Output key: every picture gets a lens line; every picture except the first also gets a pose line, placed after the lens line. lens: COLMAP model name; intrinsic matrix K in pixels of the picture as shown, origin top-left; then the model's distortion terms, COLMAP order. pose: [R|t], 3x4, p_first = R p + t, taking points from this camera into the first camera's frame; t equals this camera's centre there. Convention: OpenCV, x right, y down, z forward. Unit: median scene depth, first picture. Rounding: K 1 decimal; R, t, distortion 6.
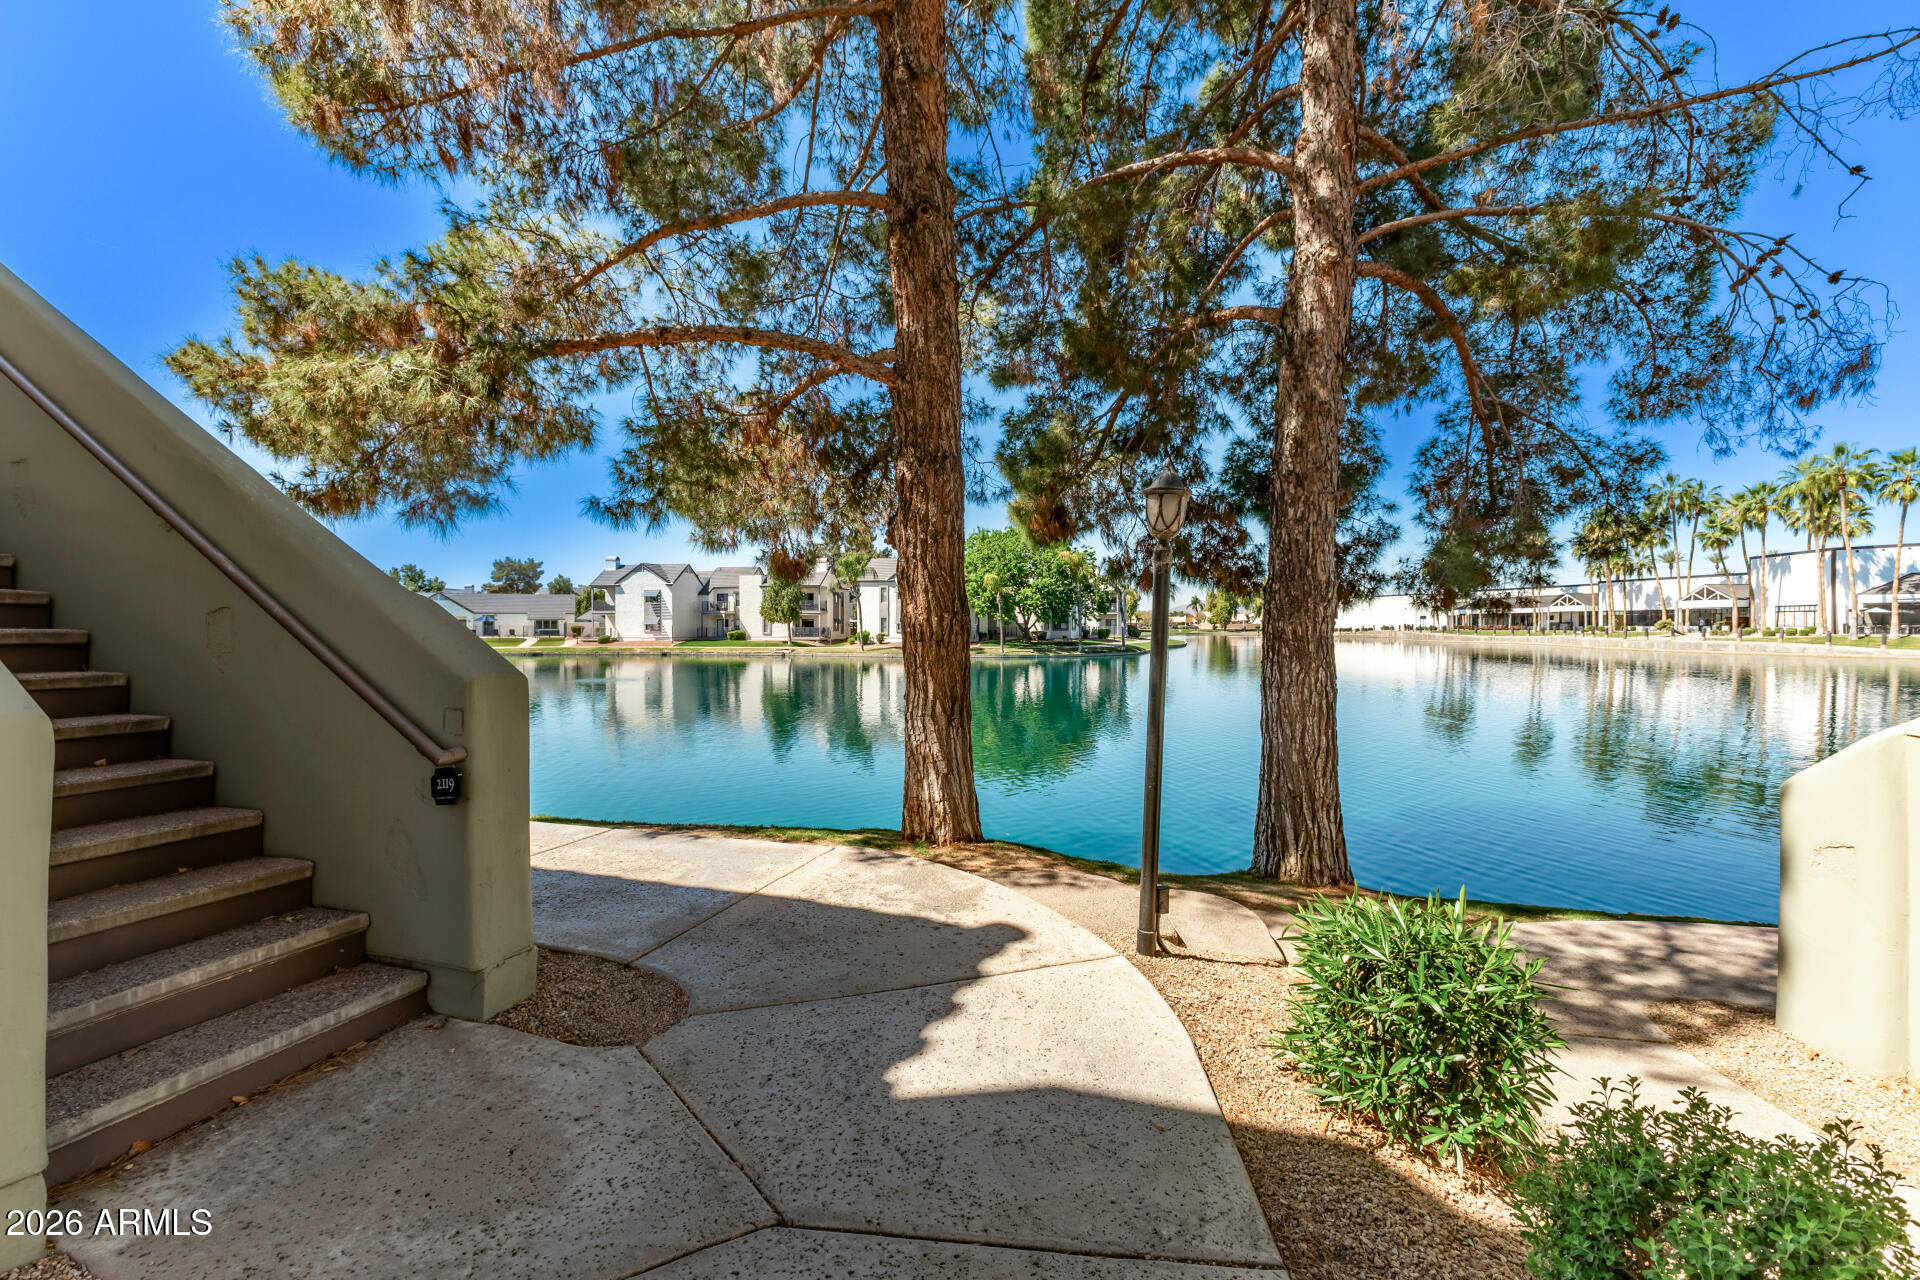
lens RADIAL K [[818.5, 0, 958.1], [0, 818.5, 635.5], [0, 0, 1]] dist [0.002951, -0.000172]
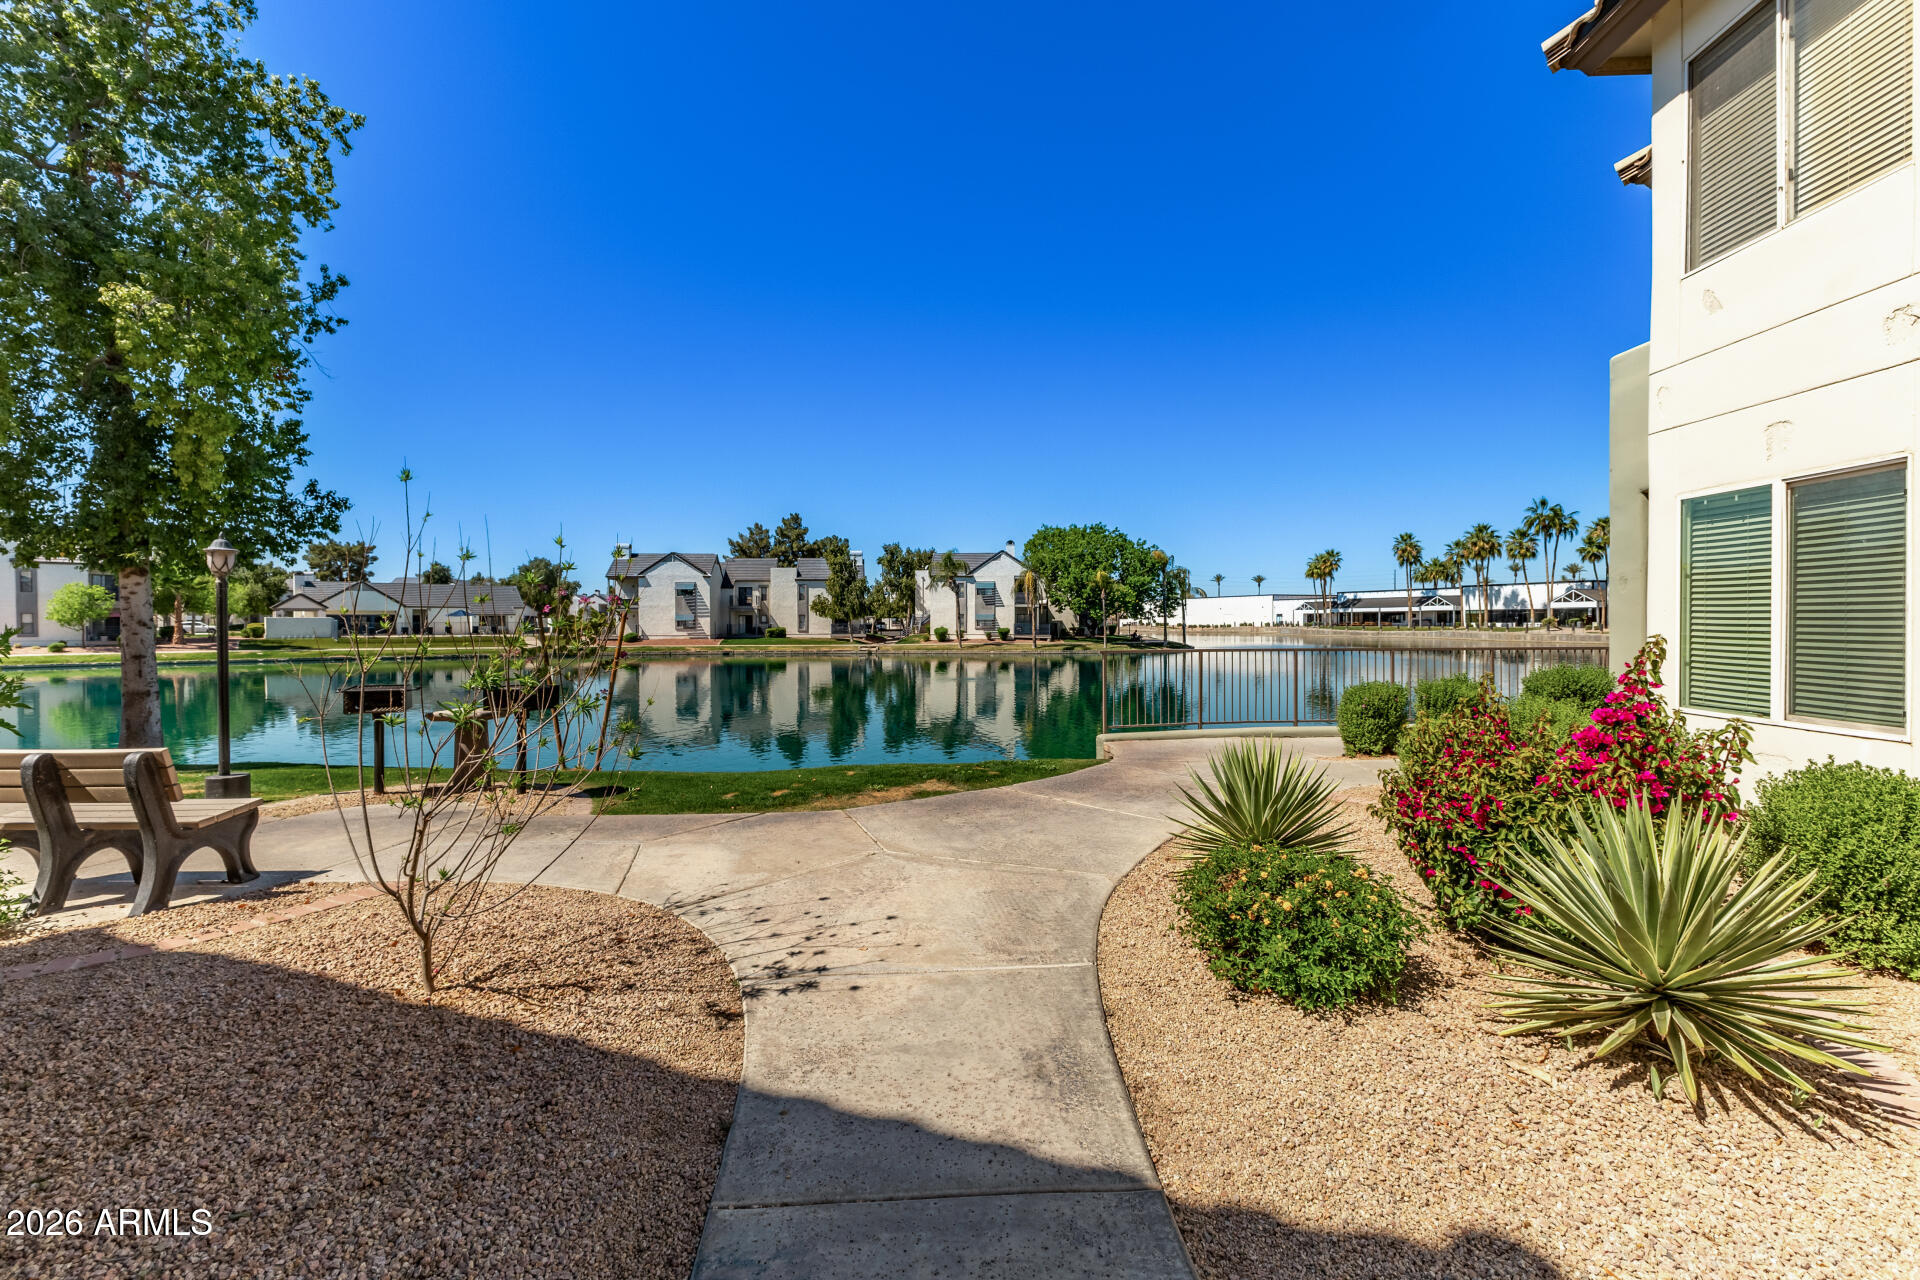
lens RADIAL K [[818.5, 0, 958.1], [0, 818.5, 635.5], [0, 0, 1]] dist [0.002951, -0.000172]
pose [[0.958821, -0.004323, 0.283979, -0.333023], [0.003432, 0.999988, 0.003634, 0.000575], [-0.283991, -0.002510, 0.958824, 0.053804]]
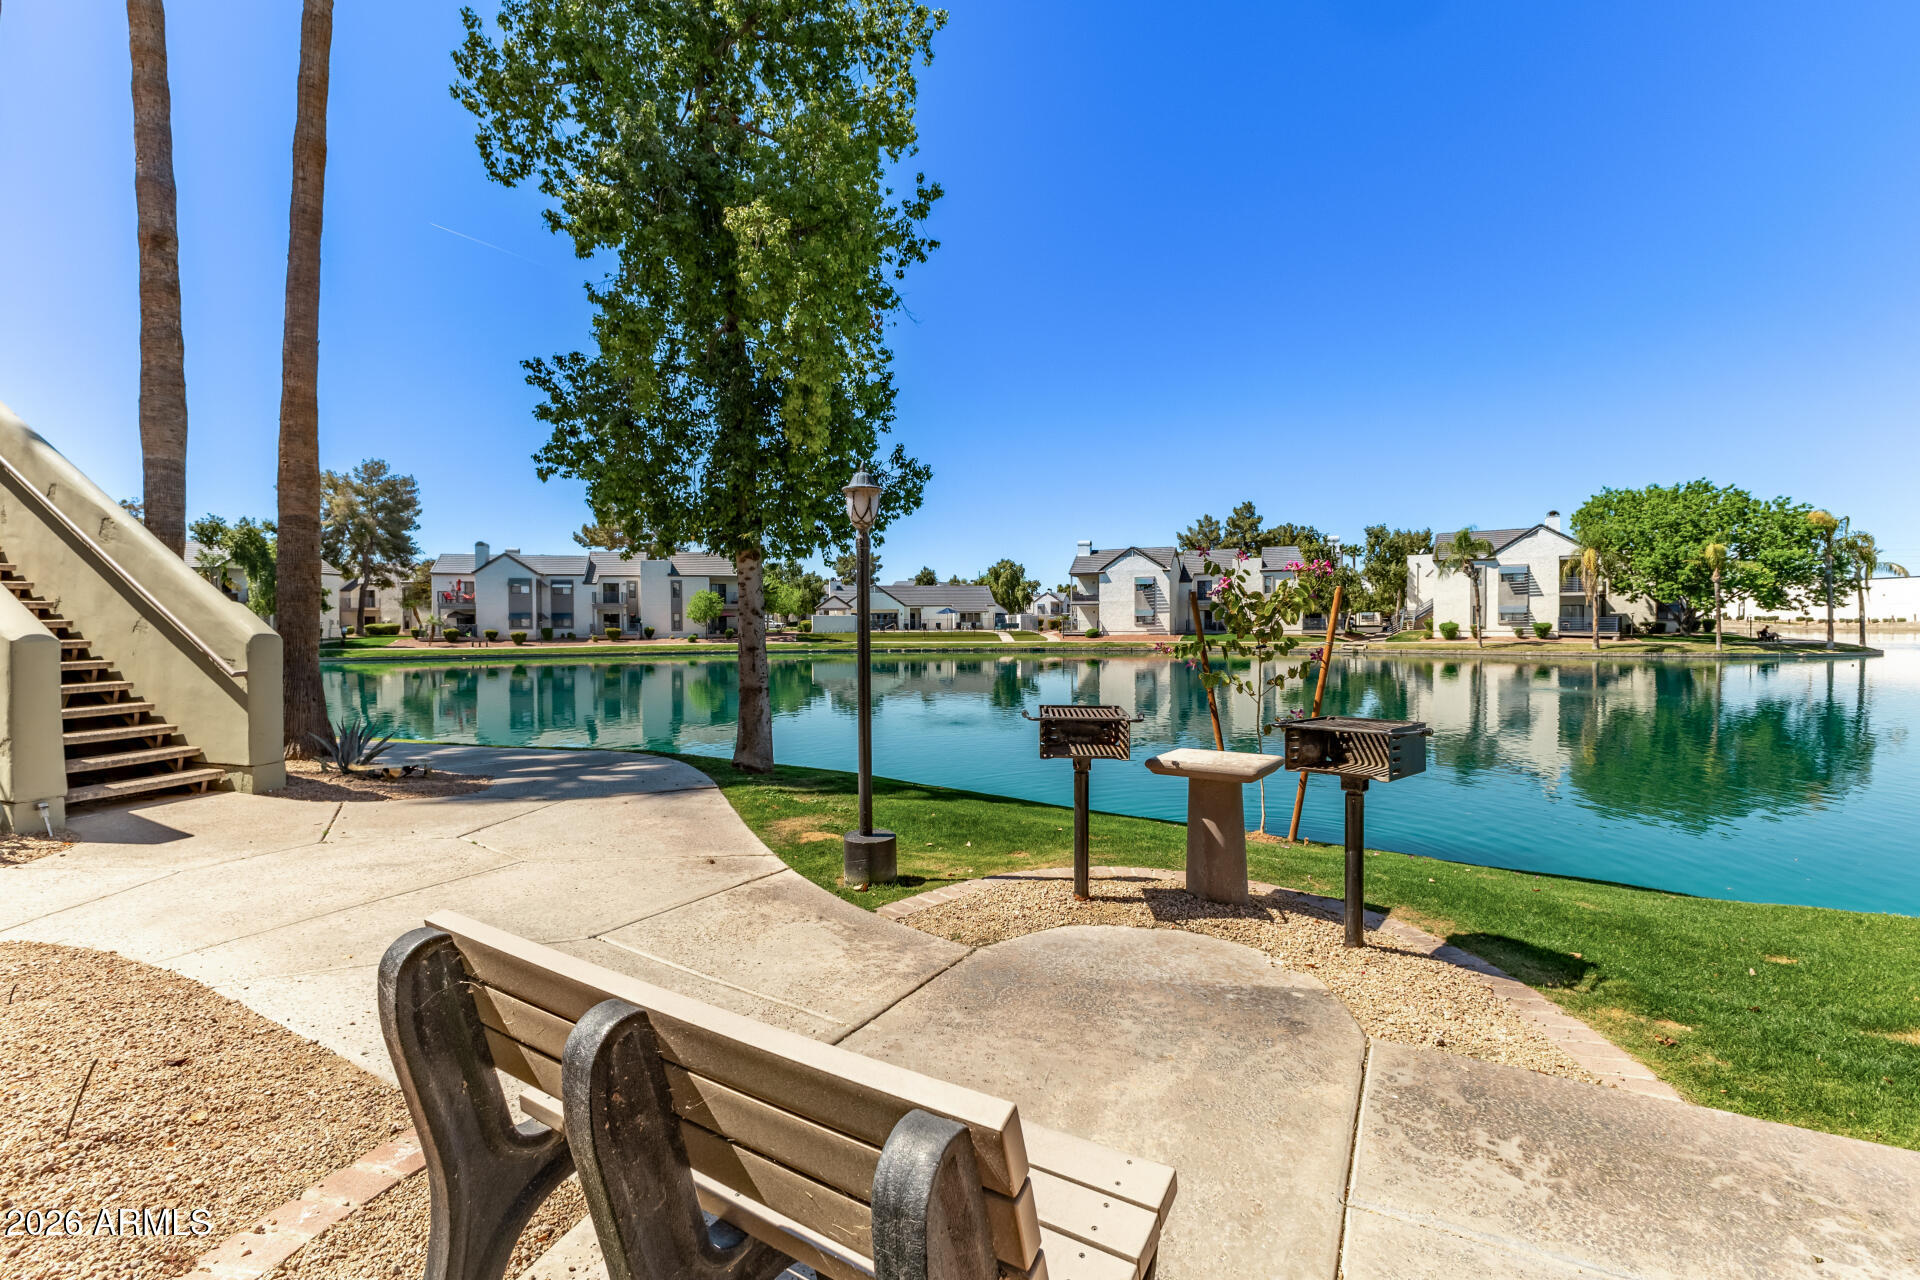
lens RADIAL K [[818.5, 0, 958.1], [0, 818.5, 635.5], [0, 0, 1]] dist [0.002951, -0.000172]
pose [[0.973526, -0.000026, -0.228577, -0.358103], [0.001568, 0.999977, 0.006565, 0.001170], [0.228572, -0.006750, 0.973504, 0.096132]]
